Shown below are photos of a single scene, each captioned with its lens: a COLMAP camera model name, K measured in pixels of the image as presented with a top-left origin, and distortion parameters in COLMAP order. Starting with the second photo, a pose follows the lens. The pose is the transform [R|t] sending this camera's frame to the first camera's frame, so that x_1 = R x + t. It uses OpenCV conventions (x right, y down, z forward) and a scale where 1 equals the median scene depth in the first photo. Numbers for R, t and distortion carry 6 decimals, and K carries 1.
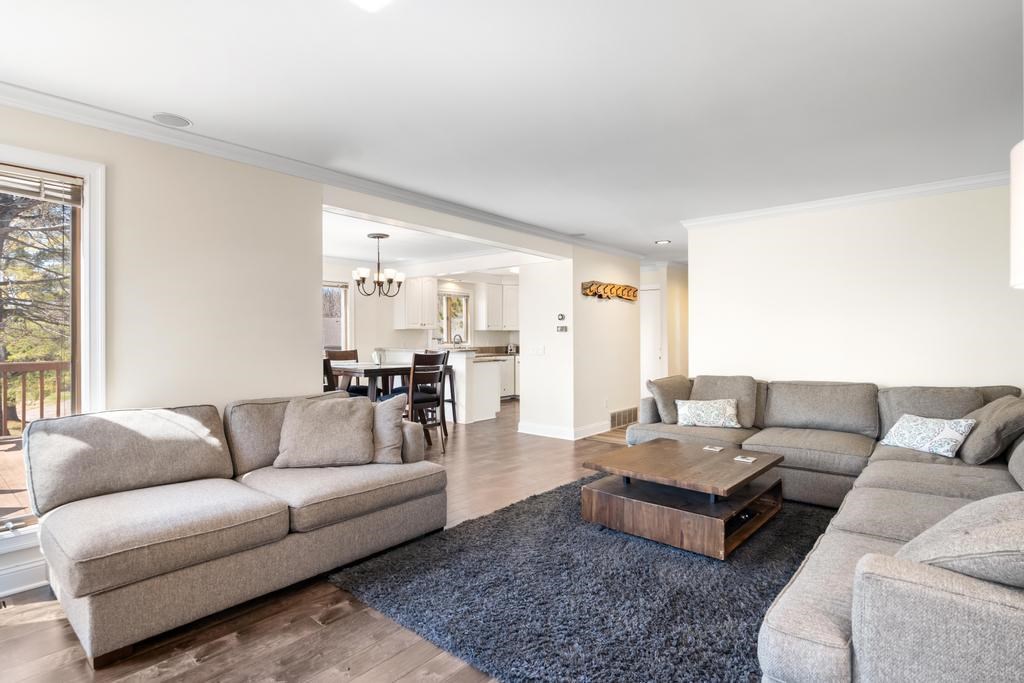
lens RADIAL K [[508.0, 0, 512.0], [0, 508.0, 341.5], [0, 0, 1]] dist [-0.000556, -0.000016]
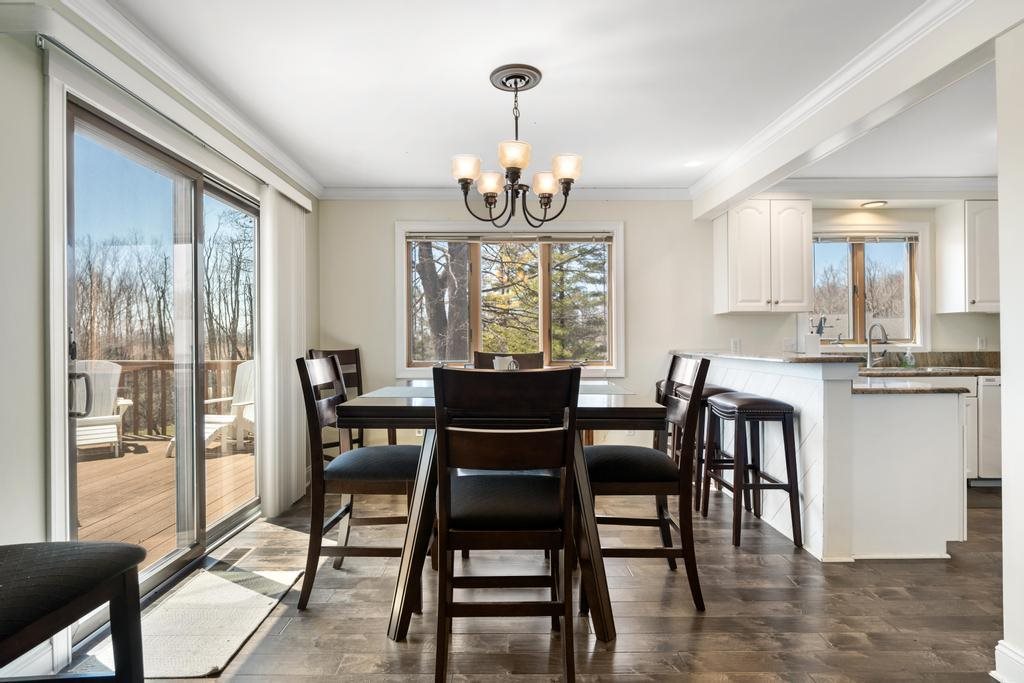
lens RADIAL K [[545.1, 0, 505.5], [0, 545.1, 337.8], [0, 0, 1]] dist [-0.004132, 0.001731]
pose [[0.650610, -0.002394, -0.759408, 0.058489], [-0.005617, 0.999953, -0.007964, 0.006365], [0.759391, 0.009447, 0.650566, 0.558737]]
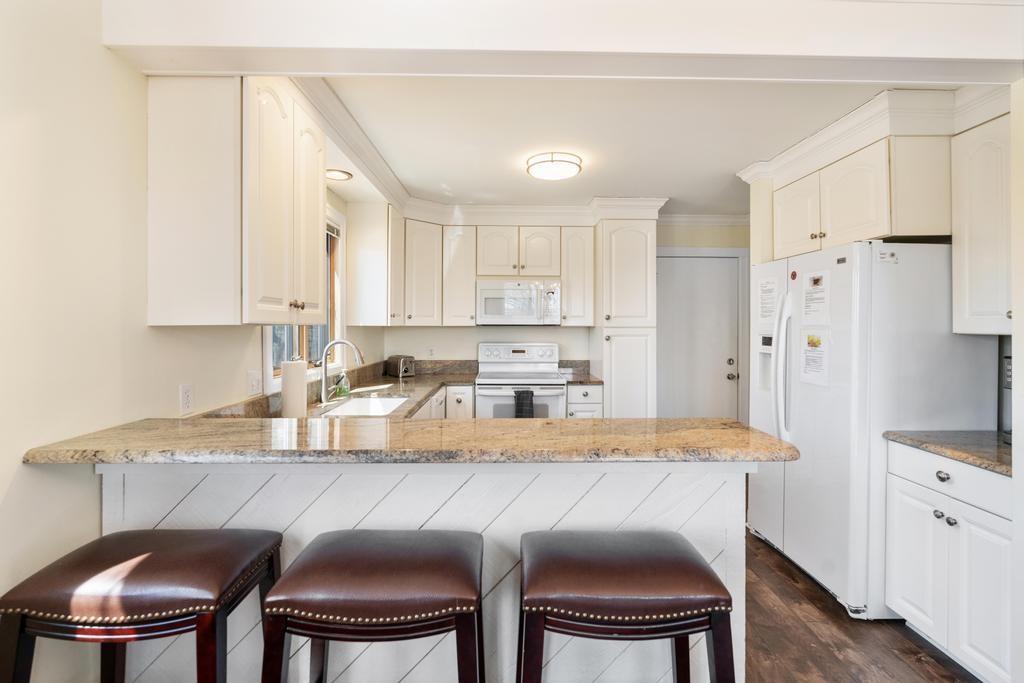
lens RADIAL K [[472.0, 0, 516.8], [0, 472.0, 325.0], [0, 0, 1]] dist [-0.000604, 0.000023]
pose [[0.752883, 0.005188, 0.658134, -0.285307], [0.003051, 0.999931, -0.011372, -0.025259], [-0.658147, 0.010569, 0.752815, 0.897166]]
